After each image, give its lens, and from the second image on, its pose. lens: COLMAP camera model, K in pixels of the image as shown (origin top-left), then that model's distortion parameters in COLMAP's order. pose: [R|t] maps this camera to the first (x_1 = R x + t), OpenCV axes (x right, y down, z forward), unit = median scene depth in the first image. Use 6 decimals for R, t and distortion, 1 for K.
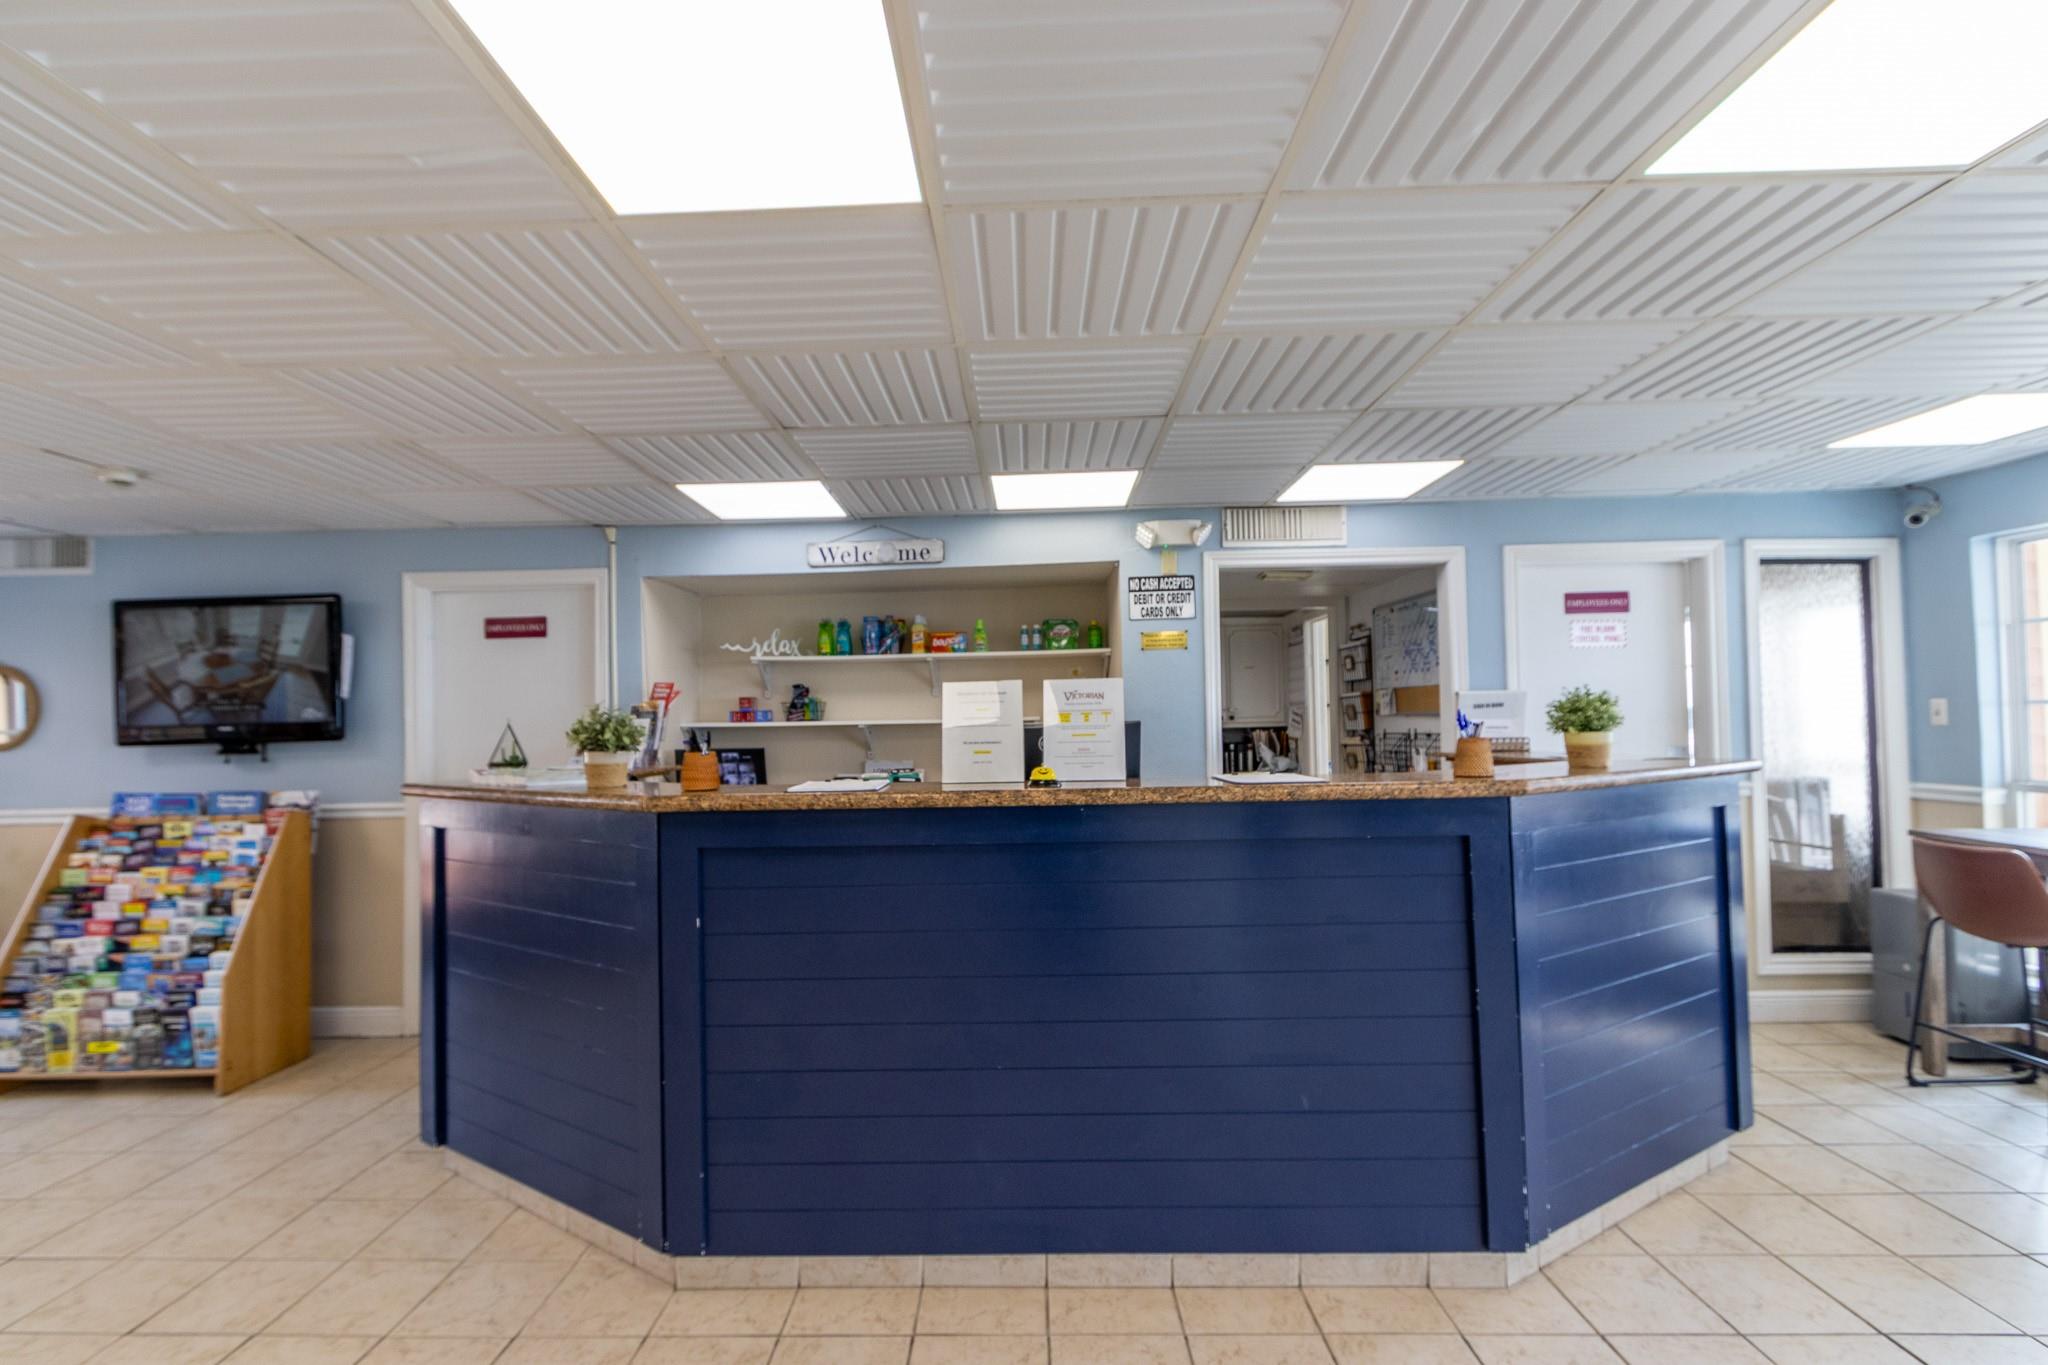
lens RADIAL K [[946.9, 0, 1008.2], [0, 946.9, 700.3], [0, 0, 1]] dist [0.002460, 0.001020]
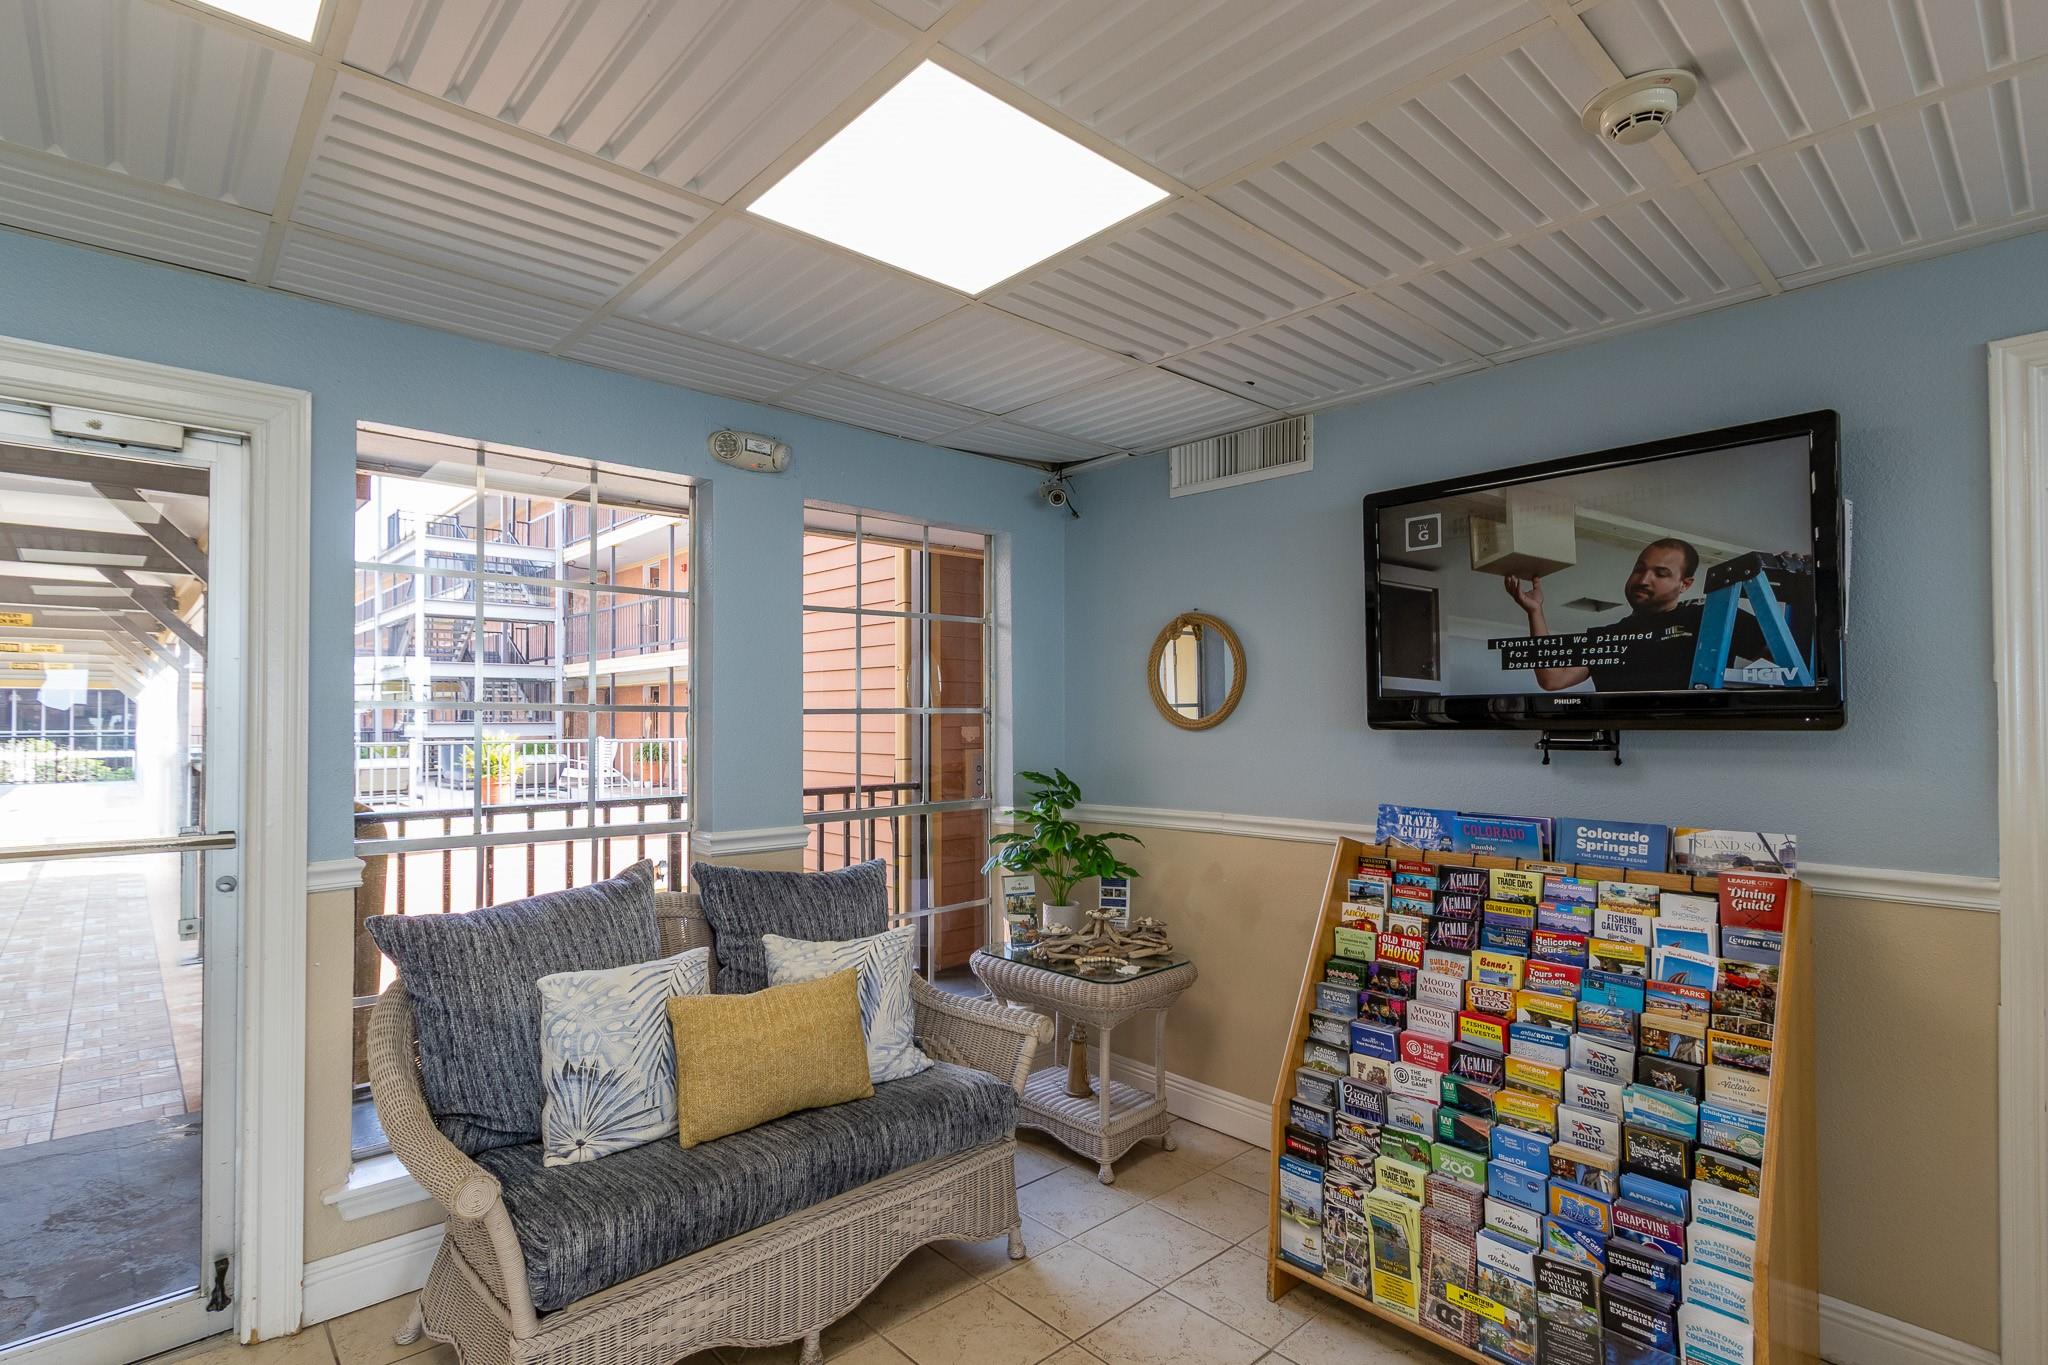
lens RADIAL K [[971.9, 0, 1006.9], [0, 971.9, 701.4], [0, 0, 1]] dist [0.002564, 0.000315]
pose [[0.699105, 0.007944, -0.714975, -0.702514], [0.001029, 0.999926, 0.012117, 0.024674], [0.715018, -0.009207, 0.699045, 0.413642]]
